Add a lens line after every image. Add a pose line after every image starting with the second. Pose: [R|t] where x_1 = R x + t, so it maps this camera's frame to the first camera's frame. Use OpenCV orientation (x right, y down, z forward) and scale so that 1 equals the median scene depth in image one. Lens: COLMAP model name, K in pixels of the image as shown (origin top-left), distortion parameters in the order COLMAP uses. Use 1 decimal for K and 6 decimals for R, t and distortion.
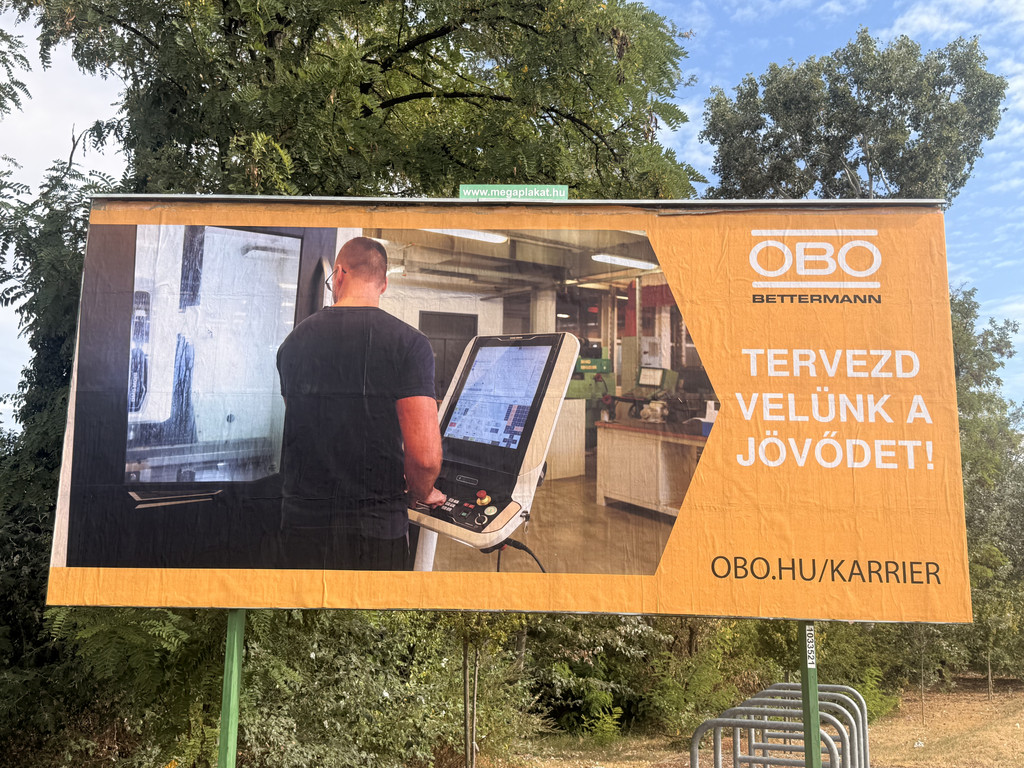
lens RADIAL K [[1080.9, 0, 492.6], [0, 1080.9, 383.0], [0, 0, 1]] dist [0.105805, 0.000000]
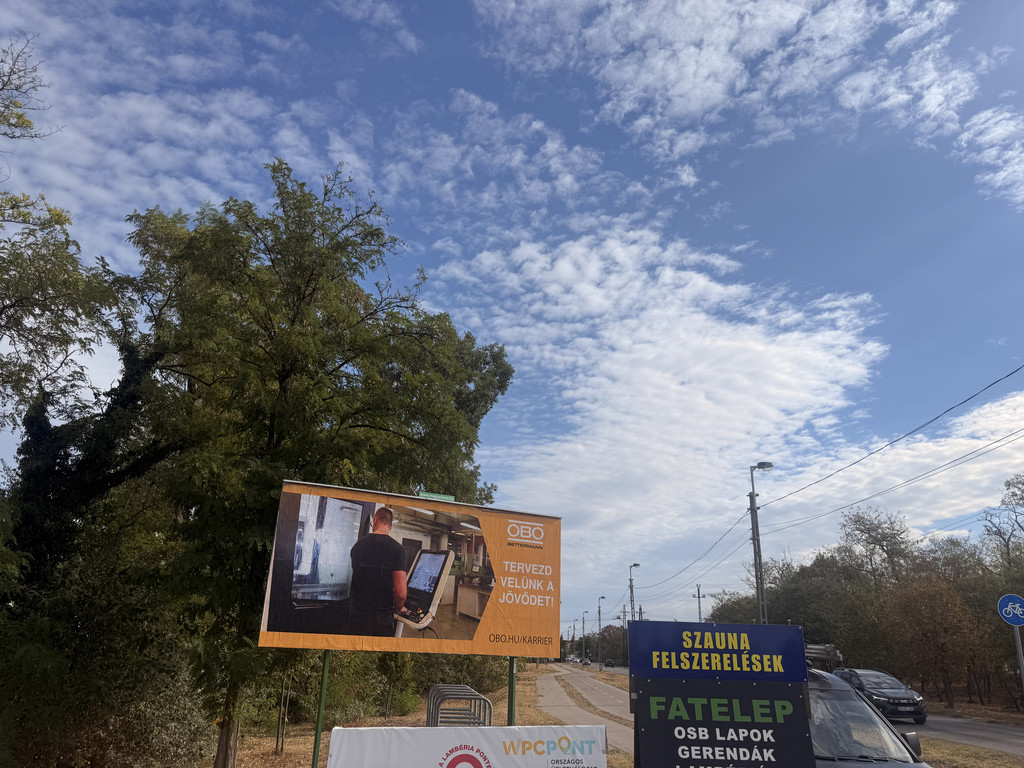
lens RADIAL K [[743.6, 0, 517.9], [0, 743.6, 381.9], [0, 0, 1]] dist [0.092170, -0.100157]
pose [[0.862753, 0.188012, 0.469371, -0.815921], [-0.126846, 0.979091, -0.159031, -0.198334], [-0.489456, 0.077667, 0.868562, -0.866164]]
